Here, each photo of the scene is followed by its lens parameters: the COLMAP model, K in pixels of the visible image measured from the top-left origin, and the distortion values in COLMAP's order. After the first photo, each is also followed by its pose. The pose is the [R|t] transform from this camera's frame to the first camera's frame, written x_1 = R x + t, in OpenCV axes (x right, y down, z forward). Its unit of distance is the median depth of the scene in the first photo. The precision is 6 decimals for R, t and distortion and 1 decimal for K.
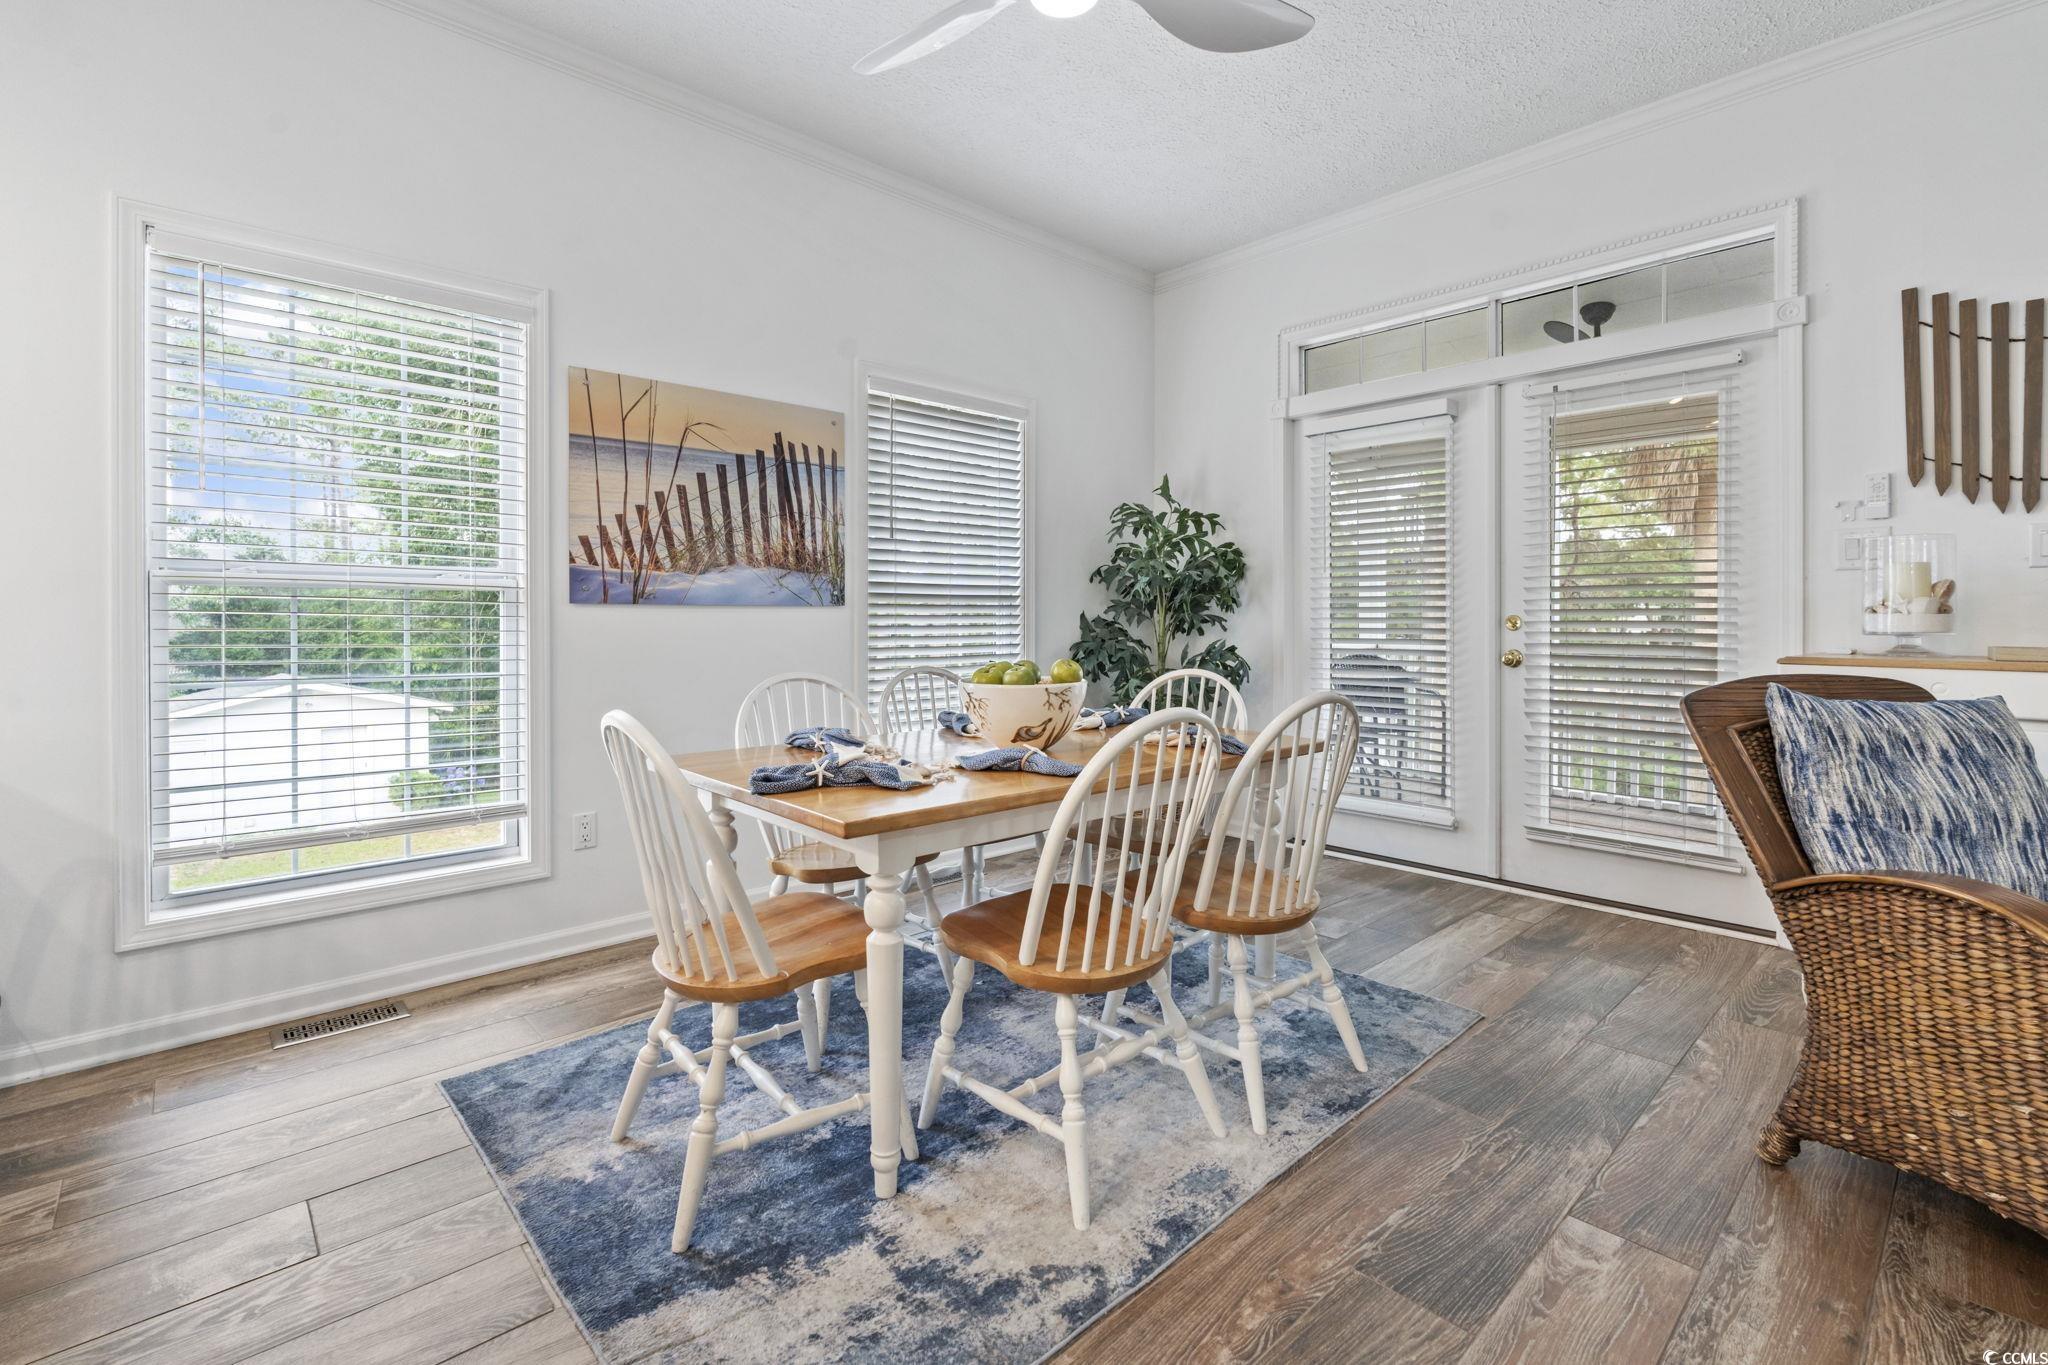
lens RADIAL K [[932.9, 0, 1018.0], [0, 932.9, 610.9], [0, 0, 1]] dist [-0.001764, -0.000077]
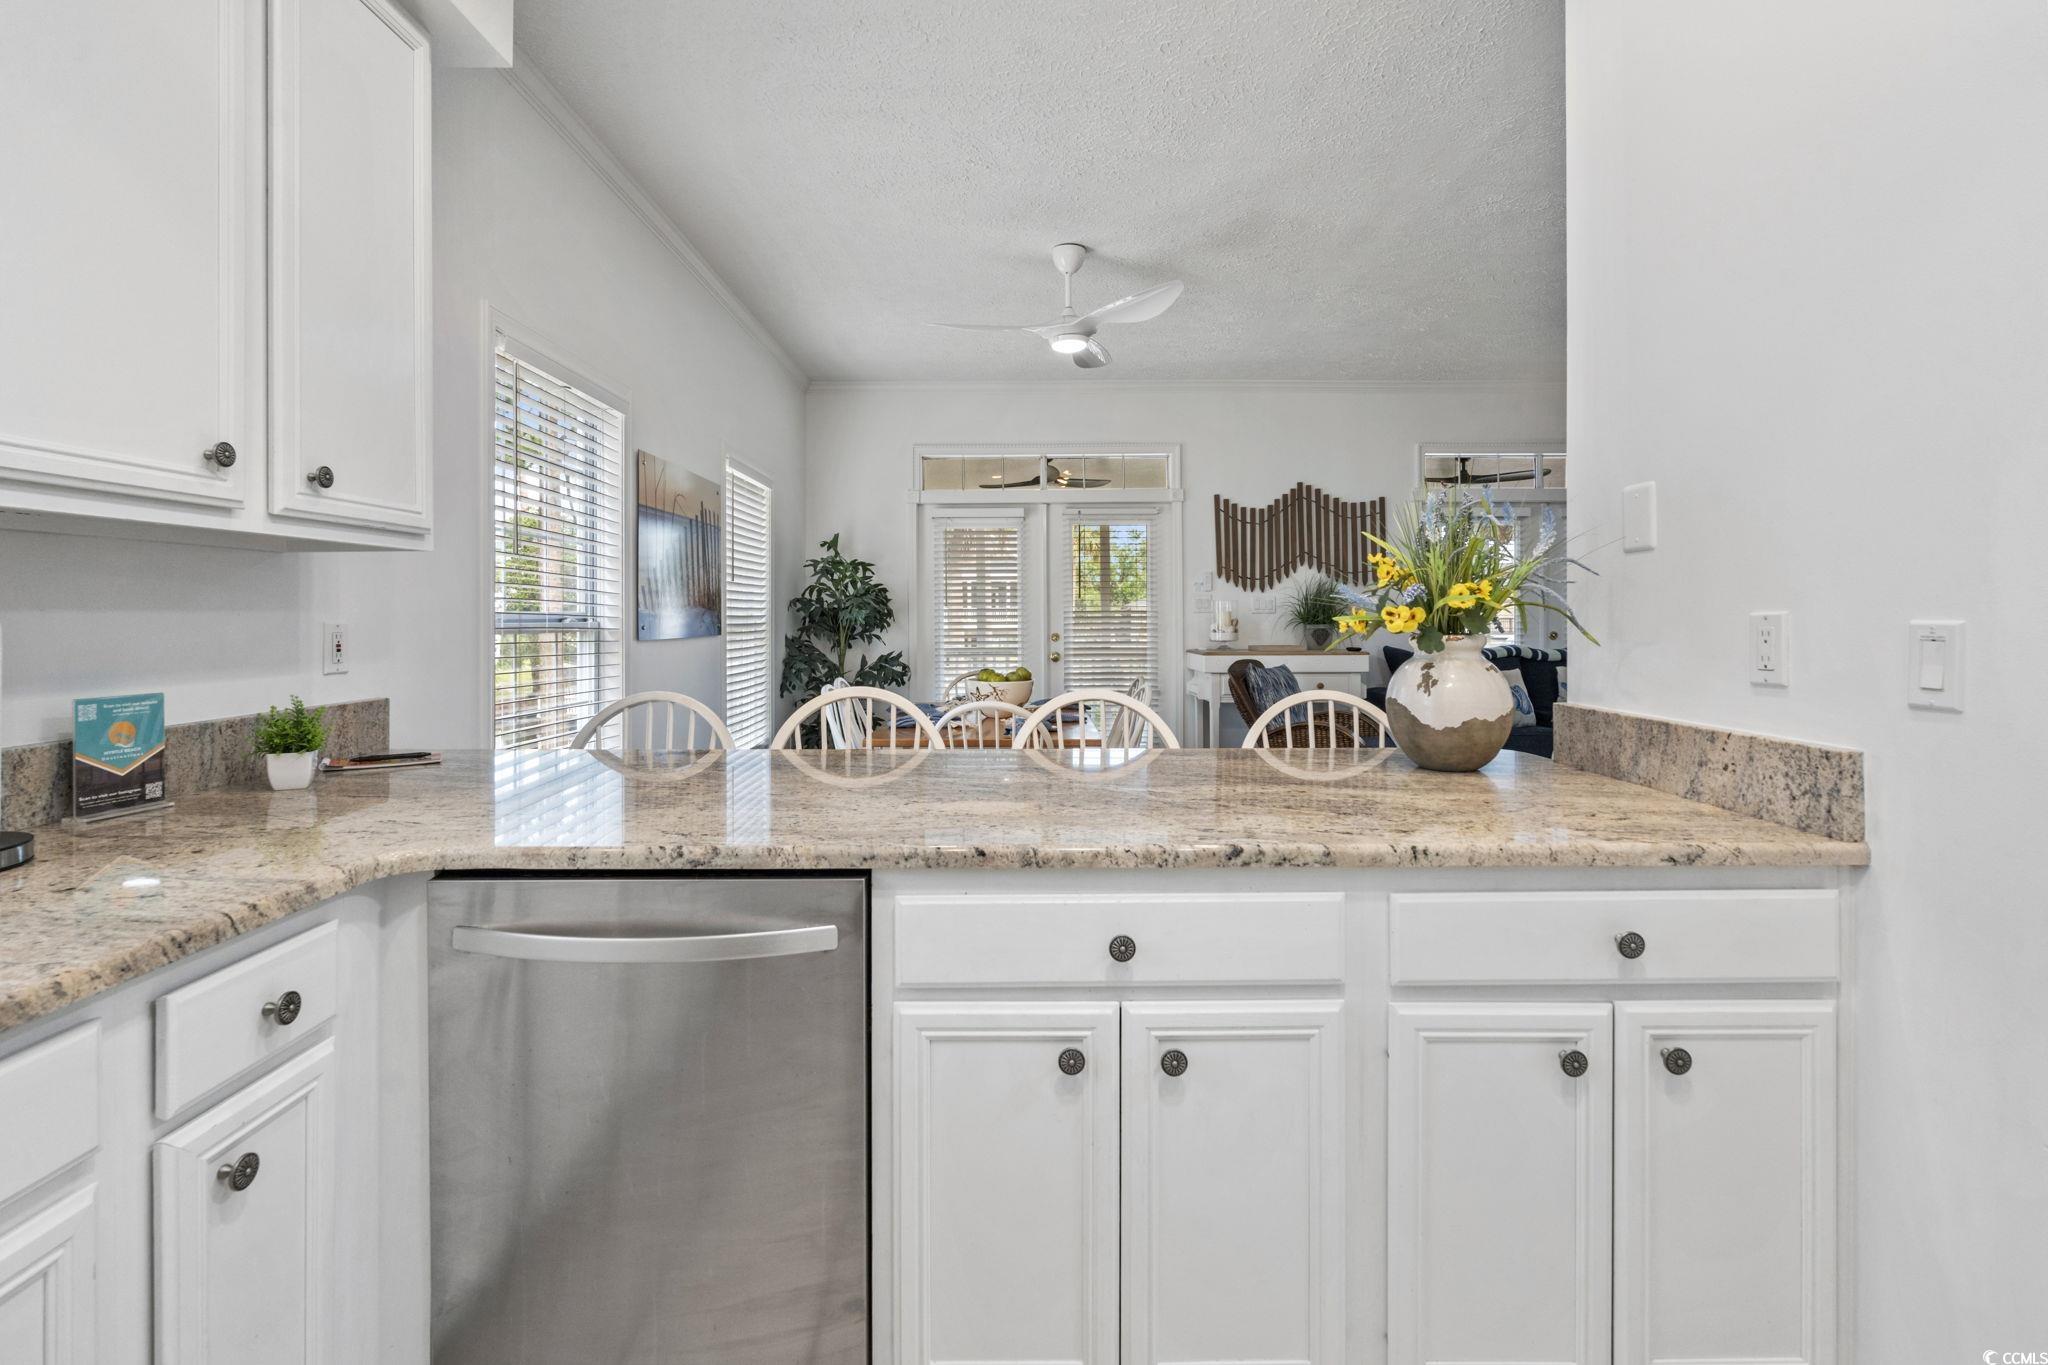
lens RADIAL K [[952.2, 0, 993.4], [0, 952.2, 612.9], [0, 0, 1]] dist [-0.002906, -0.000622]
pose [[0.681456, -0.001317, 0.731858, -1.298952], [-0.001870, 0.999992, 0.003541, -0.058217], [-0.731857, -0.003782, 0.681448, -0.249537]]
